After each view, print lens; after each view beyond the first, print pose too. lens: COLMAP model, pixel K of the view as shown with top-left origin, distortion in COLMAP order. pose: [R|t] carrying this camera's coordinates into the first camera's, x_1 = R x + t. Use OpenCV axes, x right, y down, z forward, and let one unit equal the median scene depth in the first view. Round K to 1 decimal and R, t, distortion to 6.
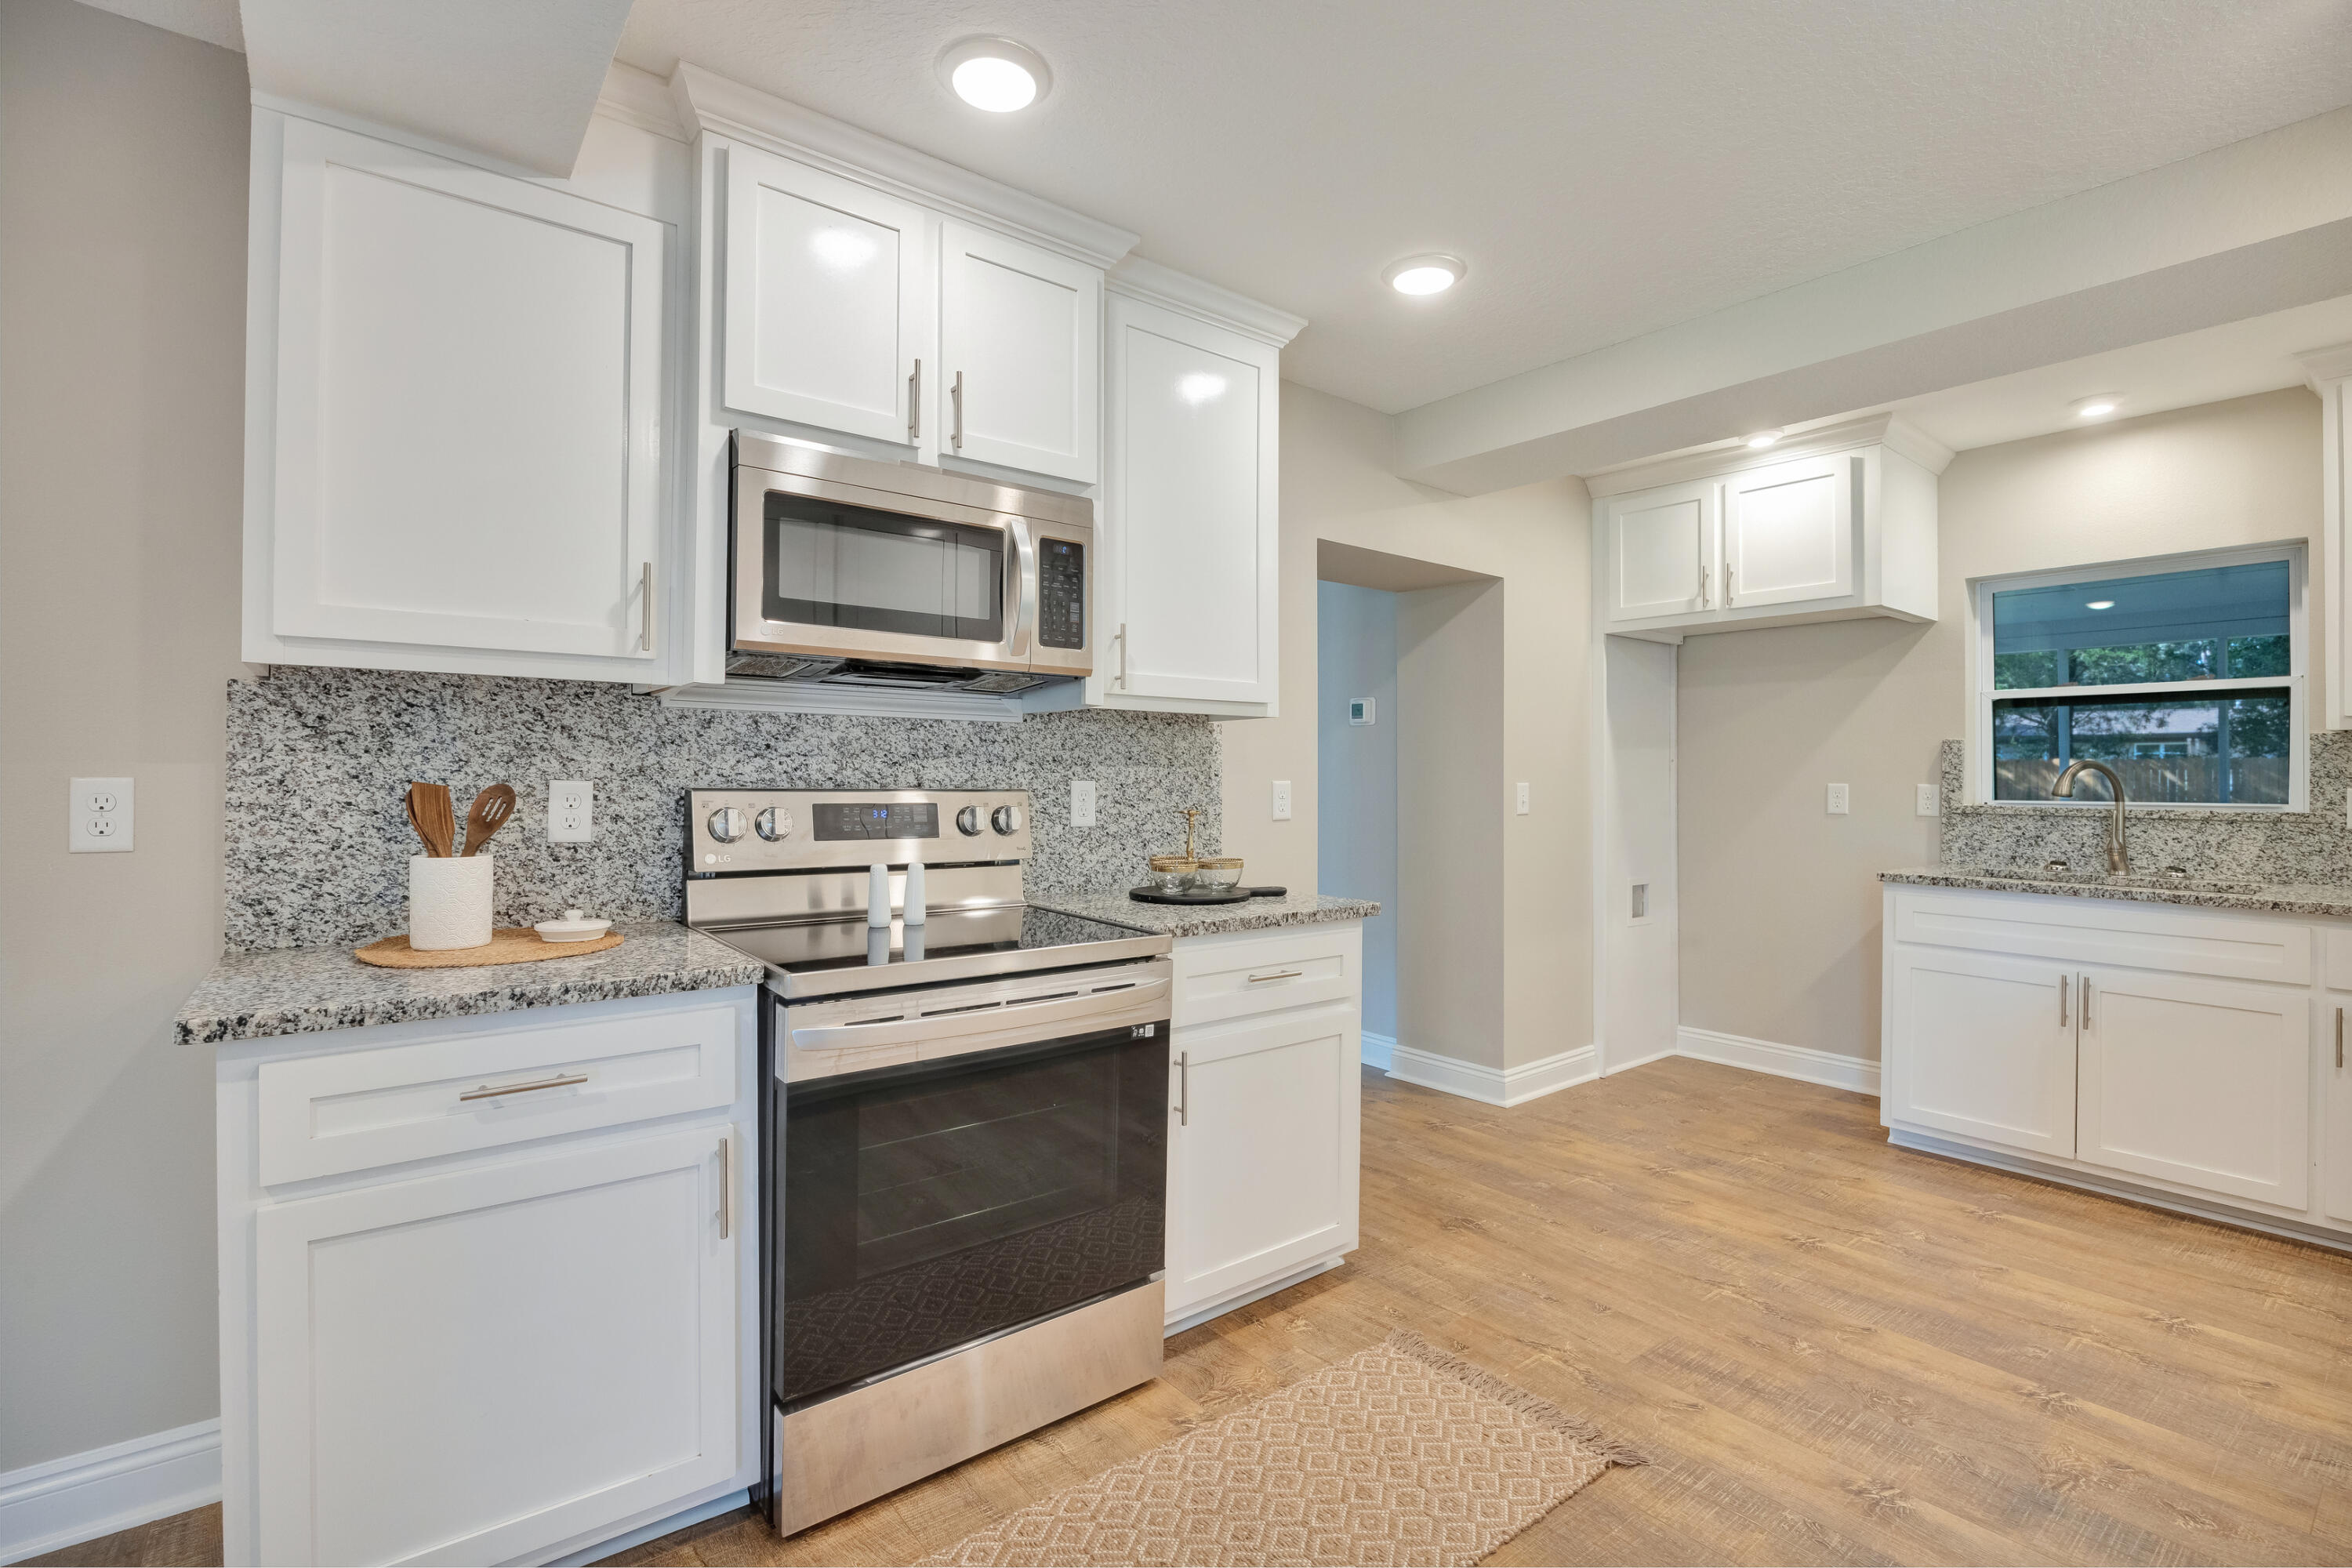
lens RADIAL K [[1052.4, 0, 1178.0], [0, 1052.4, 772.5], [0, 0, 1]] dist [-0.016597, -0.000121]
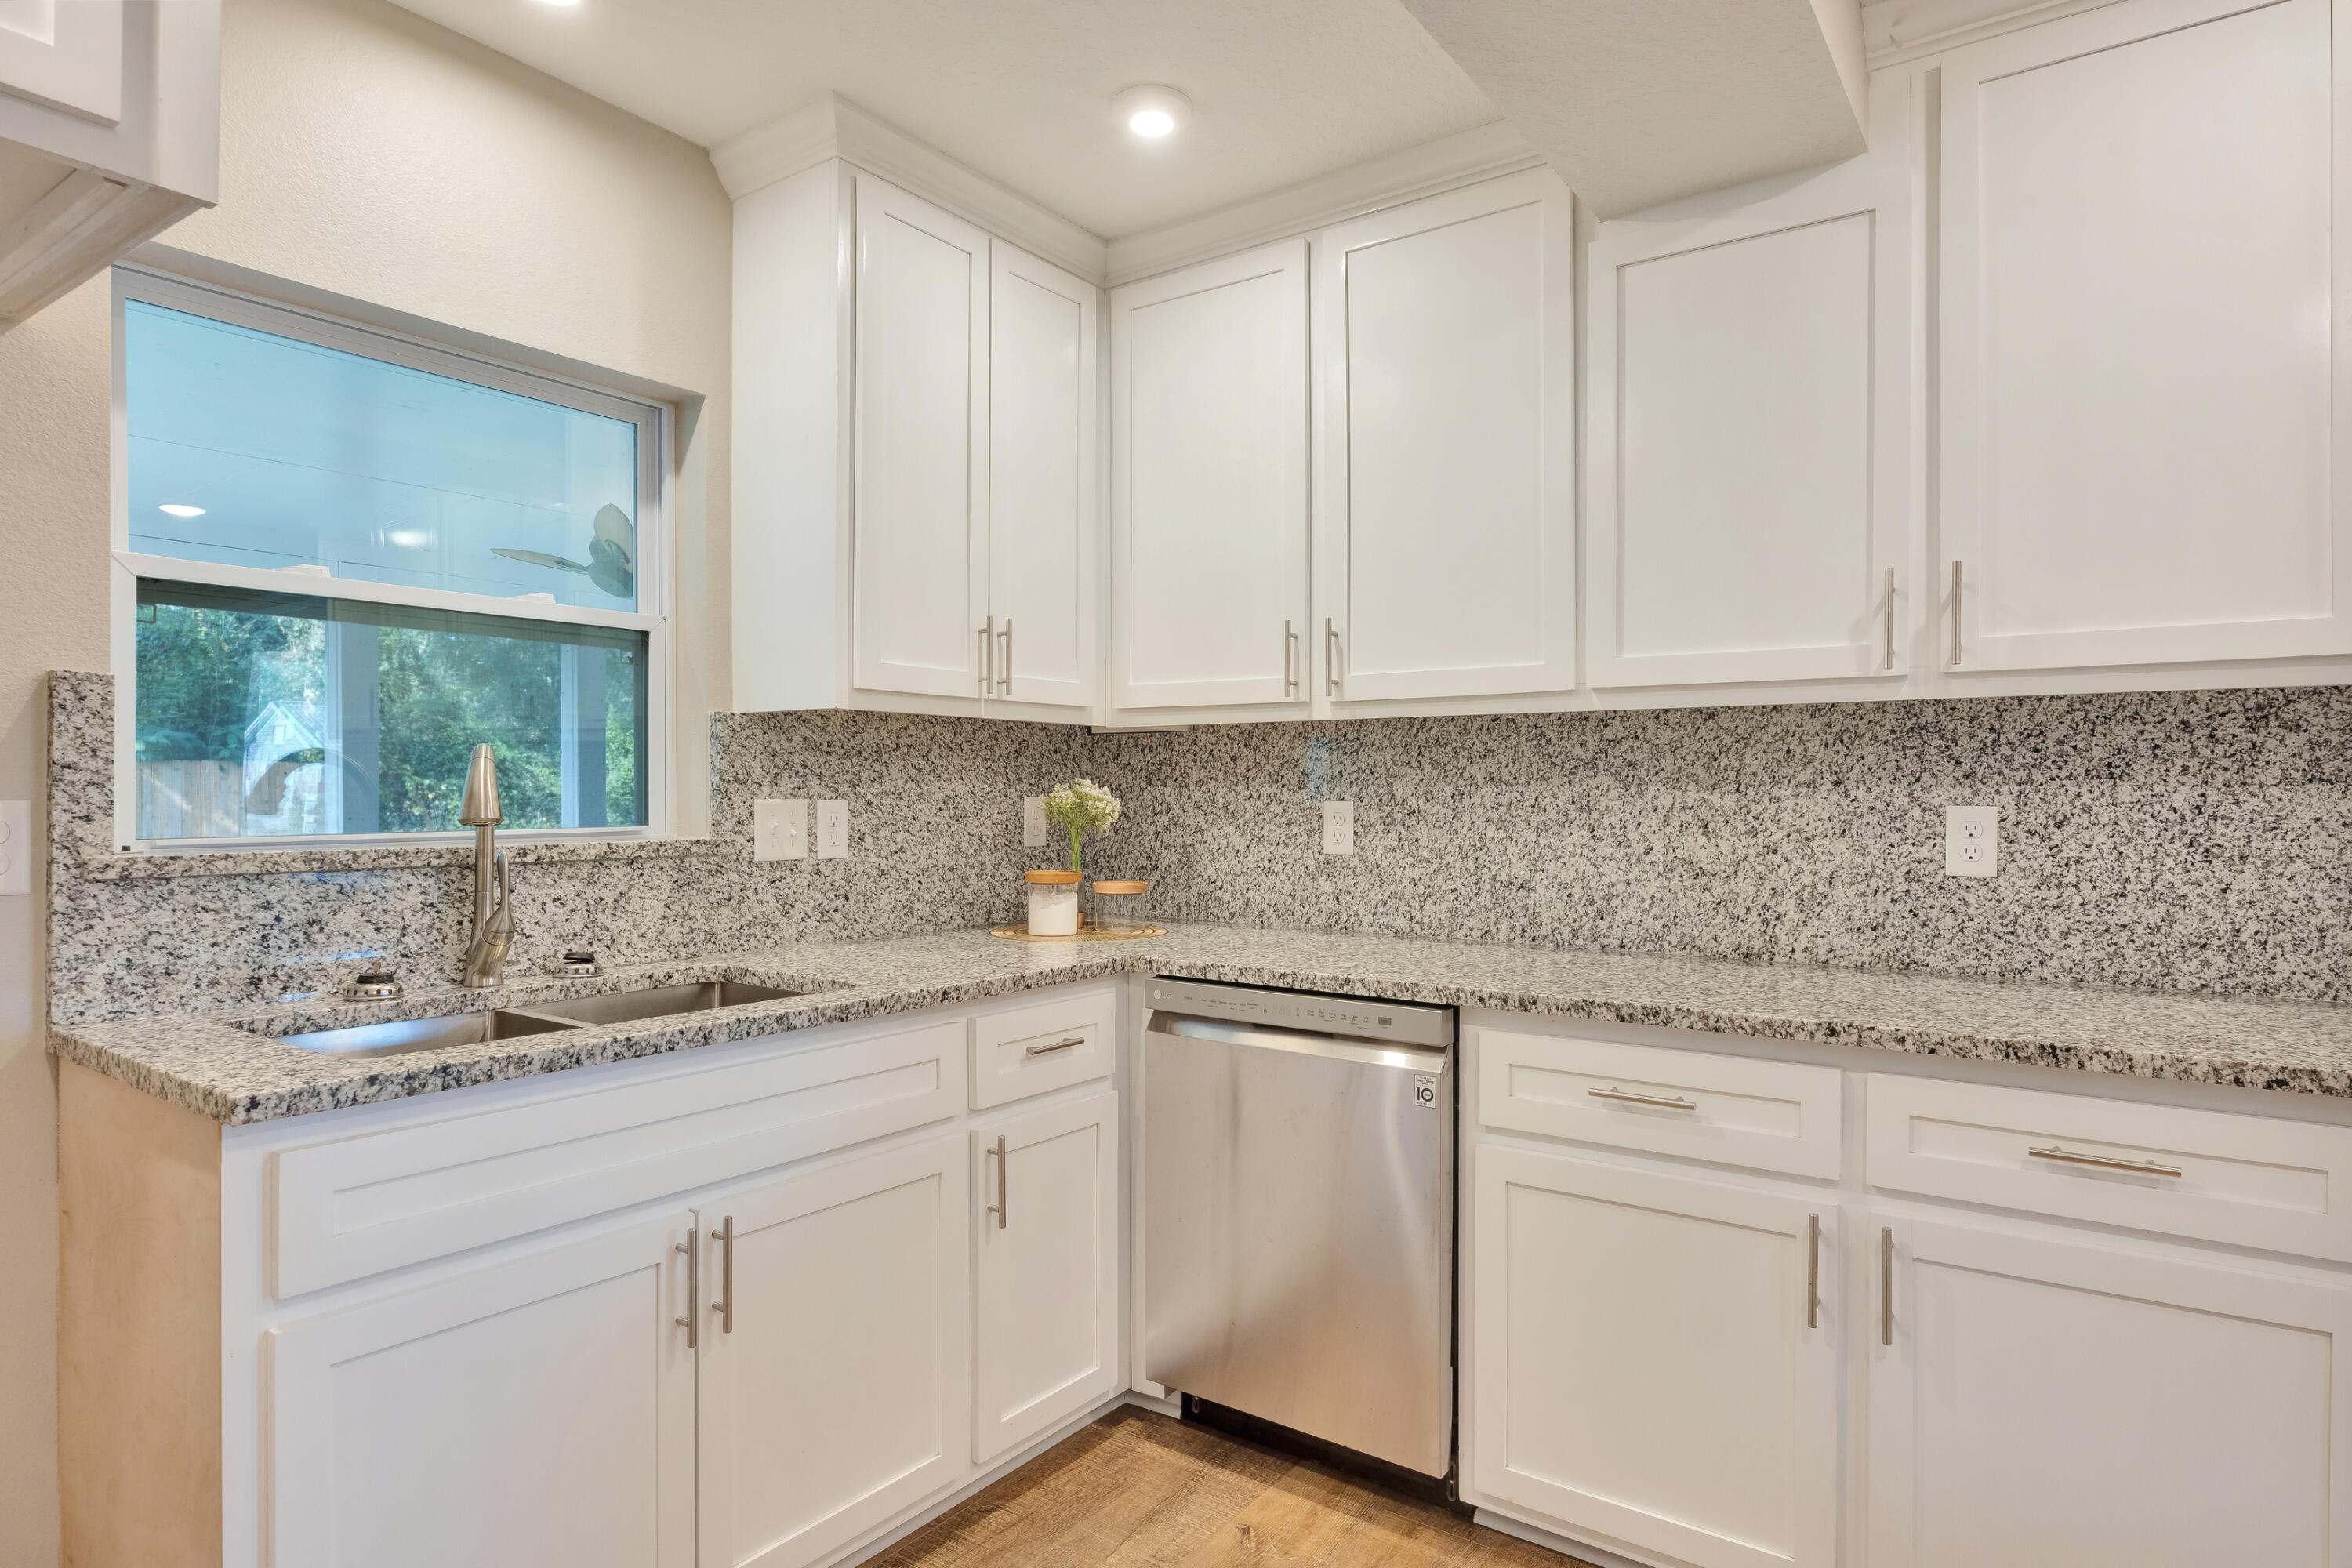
lens RADIAL K [[1301.3, 0, 1185.2], [0, 1301.3, 792.6], [0, 0, 1]] dist [-0.005104, -0.000279]
pose [[-0.293605, -0.006040, 0.955908, 0.253143], [-0.005580, 0.999974, 0.004604, 0.005725], [-0.955910, -0.003982, -0.293631, 0.922983]]
